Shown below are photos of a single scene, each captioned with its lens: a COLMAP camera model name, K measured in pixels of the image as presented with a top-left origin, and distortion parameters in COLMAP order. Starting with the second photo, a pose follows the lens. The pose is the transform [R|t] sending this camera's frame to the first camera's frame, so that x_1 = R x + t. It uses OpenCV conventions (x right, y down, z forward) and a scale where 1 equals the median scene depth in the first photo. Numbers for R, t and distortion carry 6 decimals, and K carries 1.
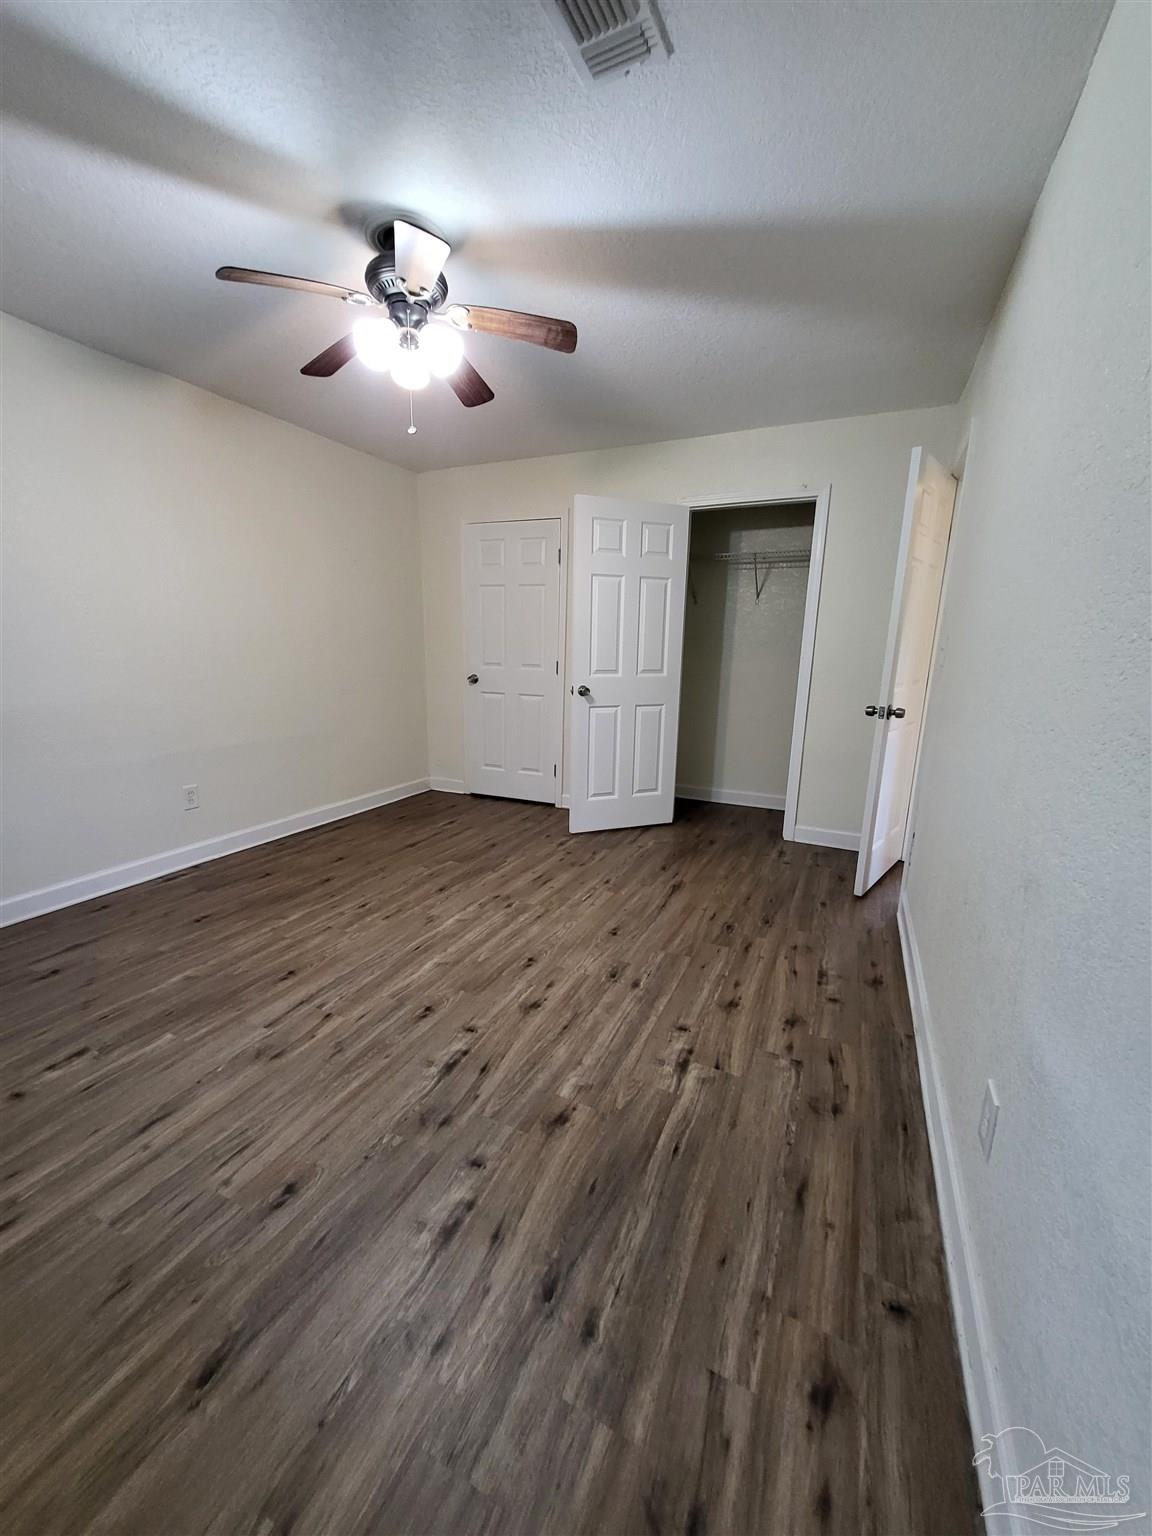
lens RADIAL K [[600.9, 0, 564.0], [0, 600.9, 771.6], [0, 0, 1]] dist [0.001546, 0.001457]
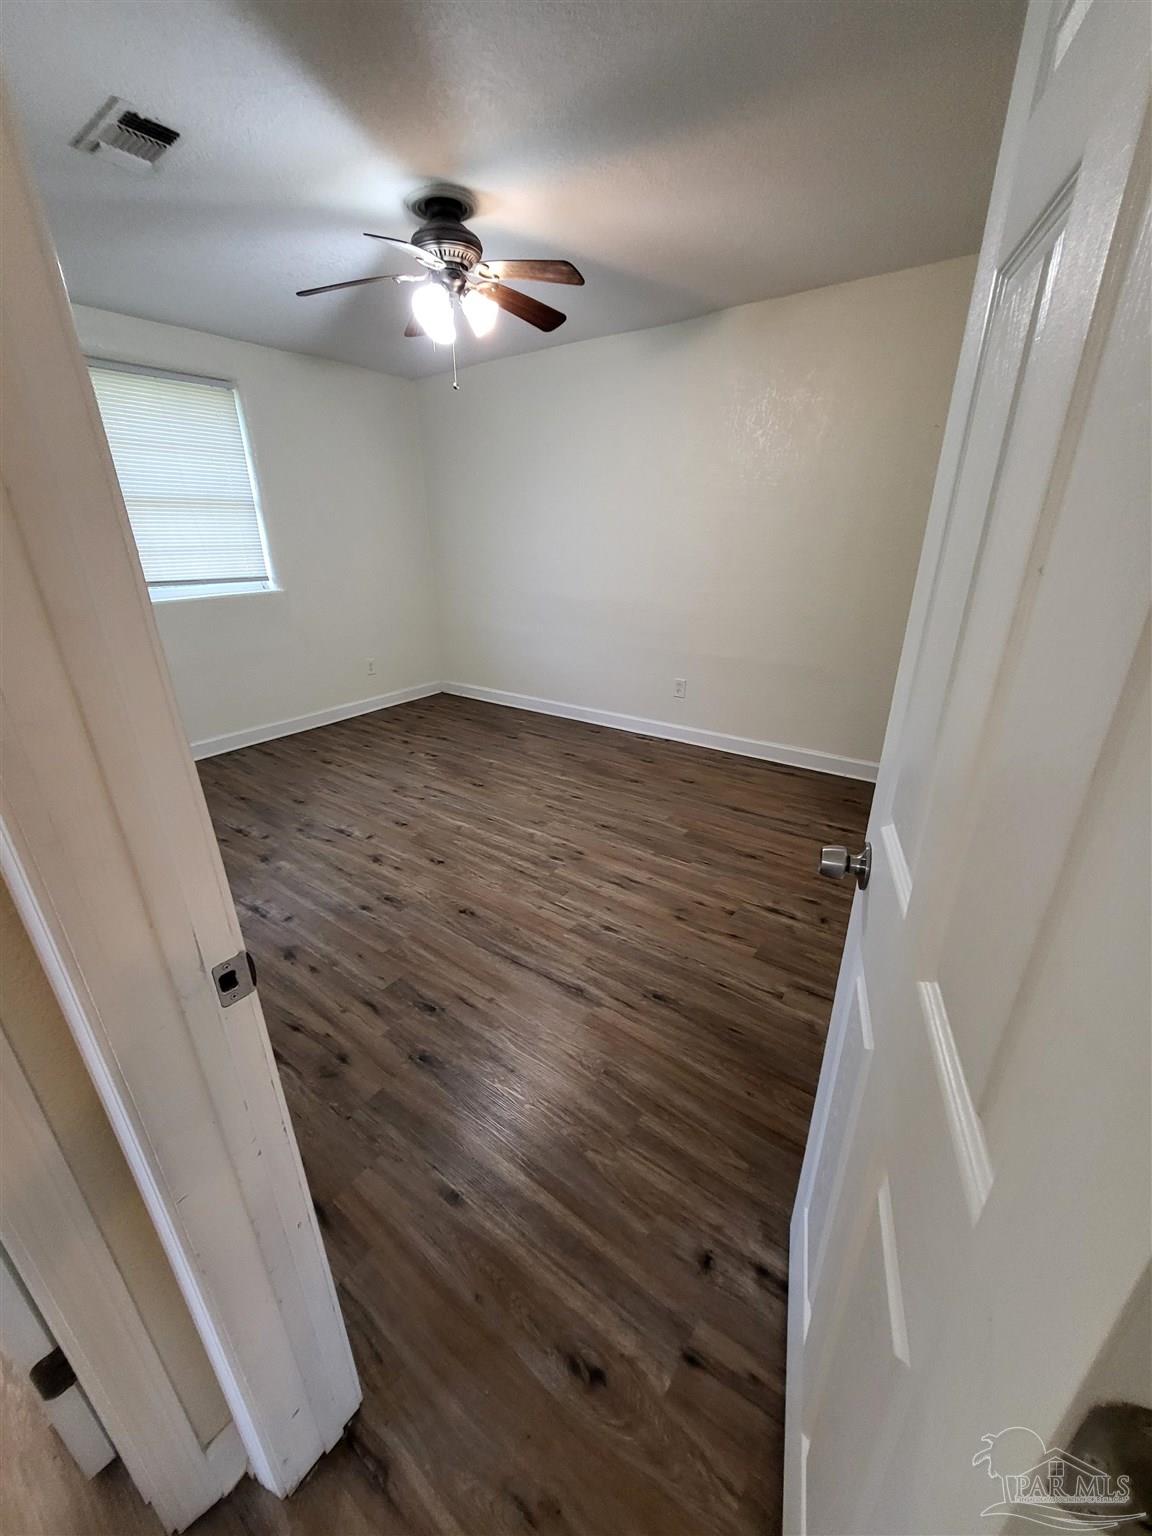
lens RADIAL K [[600.9, 0, 565.0], [0, 600.9, 773.6], [0, 0, 1]] dist [0.001546, 0.001457]
pose [[-0.187525, 0.360170, -0.913844, 0.781692], [-0.193434, 0.898590, 0.393852, -0.299478], [0.963025, 0.250625, -0.098839, 1.130860]]
